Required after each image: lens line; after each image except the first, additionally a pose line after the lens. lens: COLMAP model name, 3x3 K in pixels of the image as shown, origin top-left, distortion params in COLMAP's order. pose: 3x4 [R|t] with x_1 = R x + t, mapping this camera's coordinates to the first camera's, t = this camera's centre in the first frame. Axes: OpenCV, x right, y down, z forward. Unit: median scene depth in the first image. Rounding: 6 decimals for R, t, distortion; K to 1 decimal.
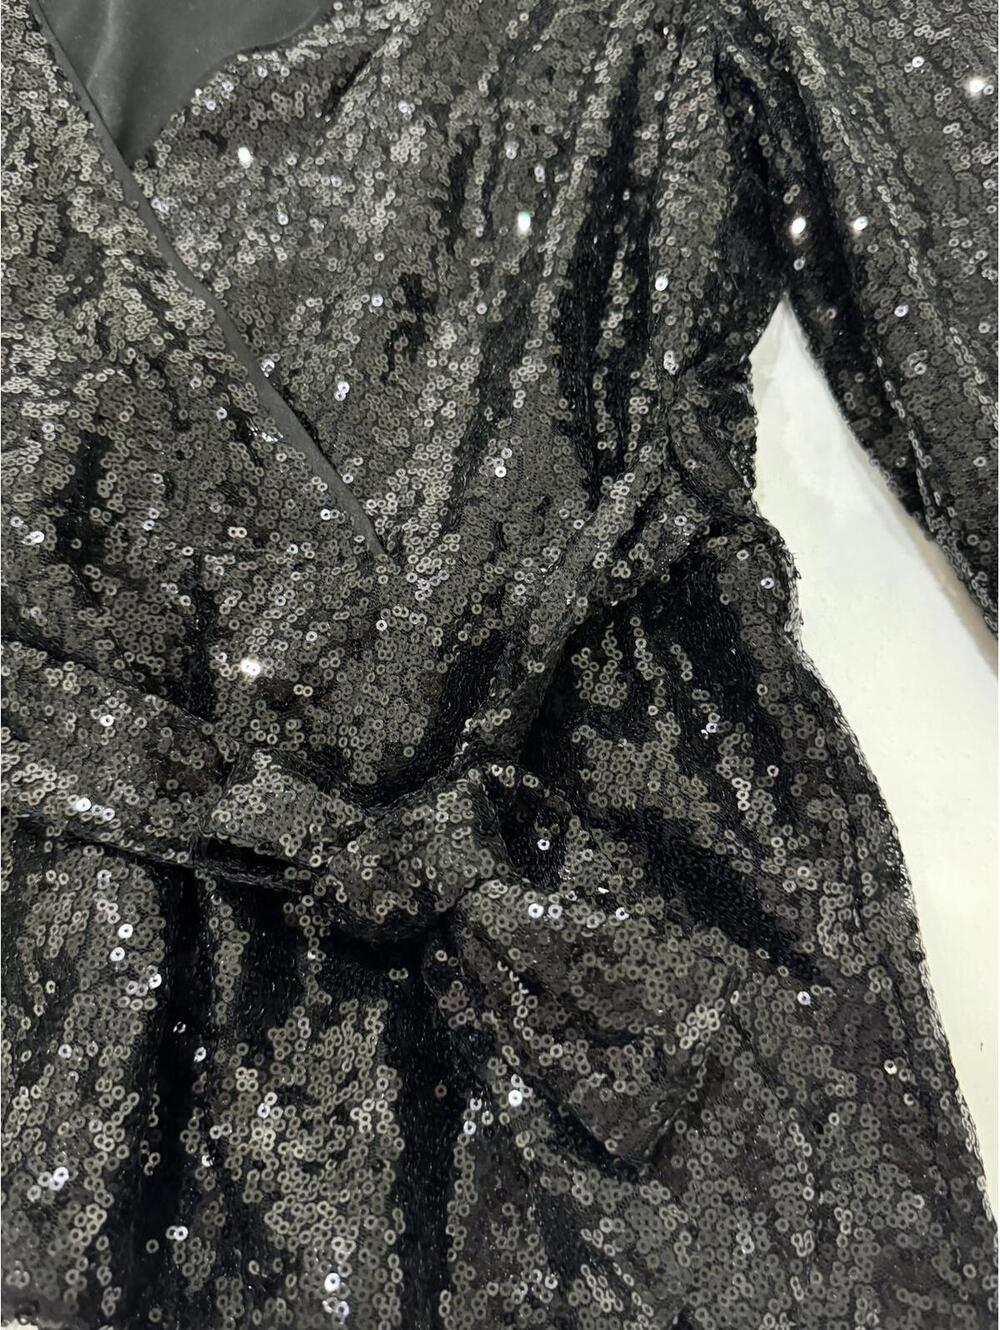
lens RADIAL K [[1035.9, 0, 503.1], [0, 1035.9, 669.9], [0, 0, 1]] dist [0.082433, 0.000343]
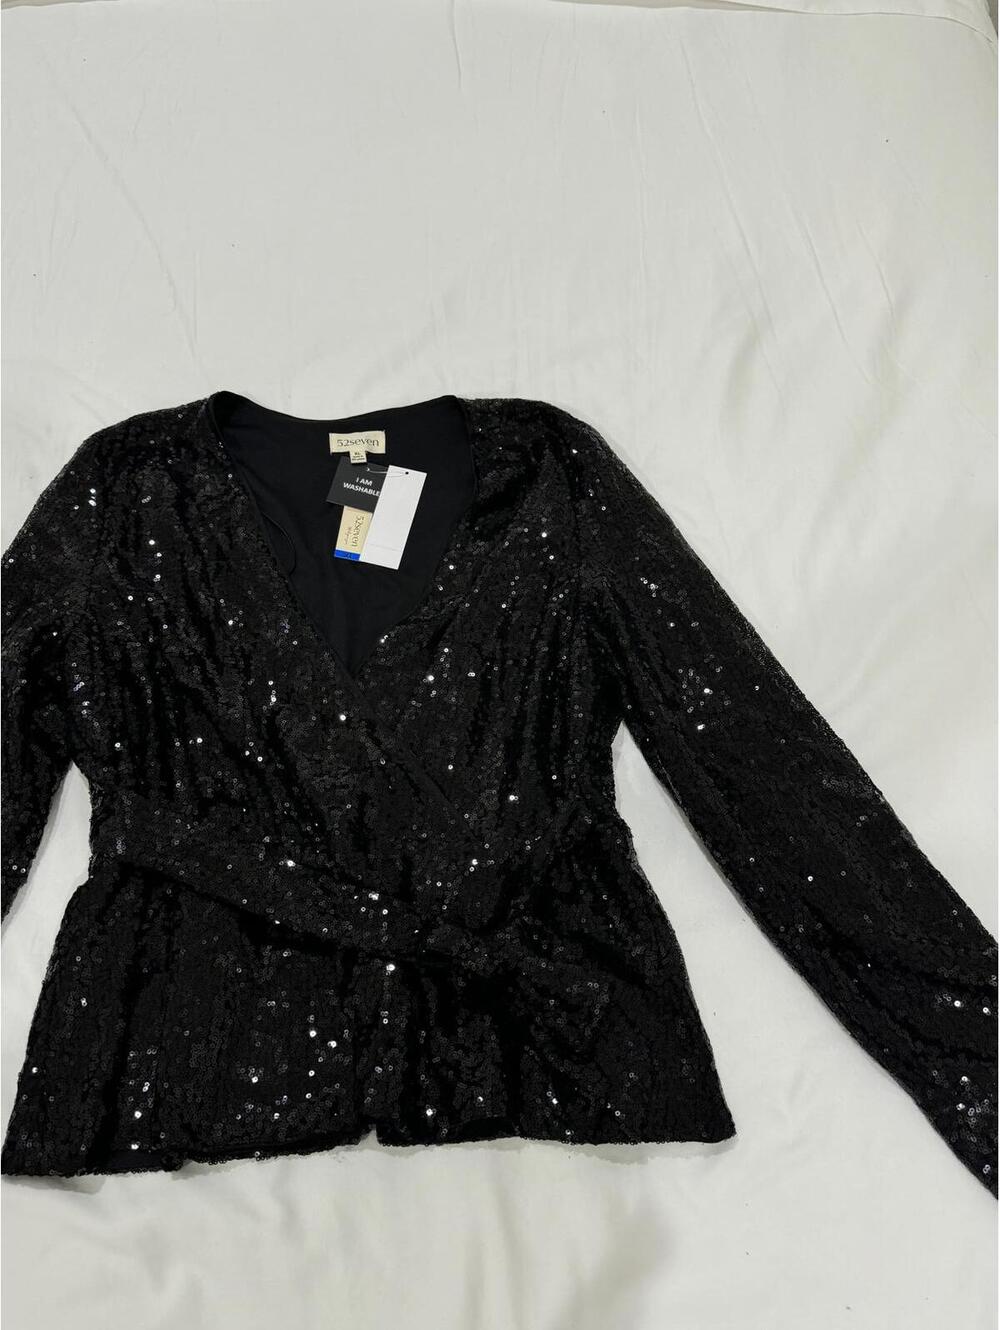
lens RADIAL K [[1035.9, 0, 498.9], [0, 1035.9, 656.2], [0, 0, 1]] dist [0.082433, 0.000343]
pose [[0.997652, -0.064621, 0.022697, -0.088302], [0.067772, 0.979288, -0.190791, -0.058190], [-0.009898, 0.191881, 0.981368, -1.720508]]
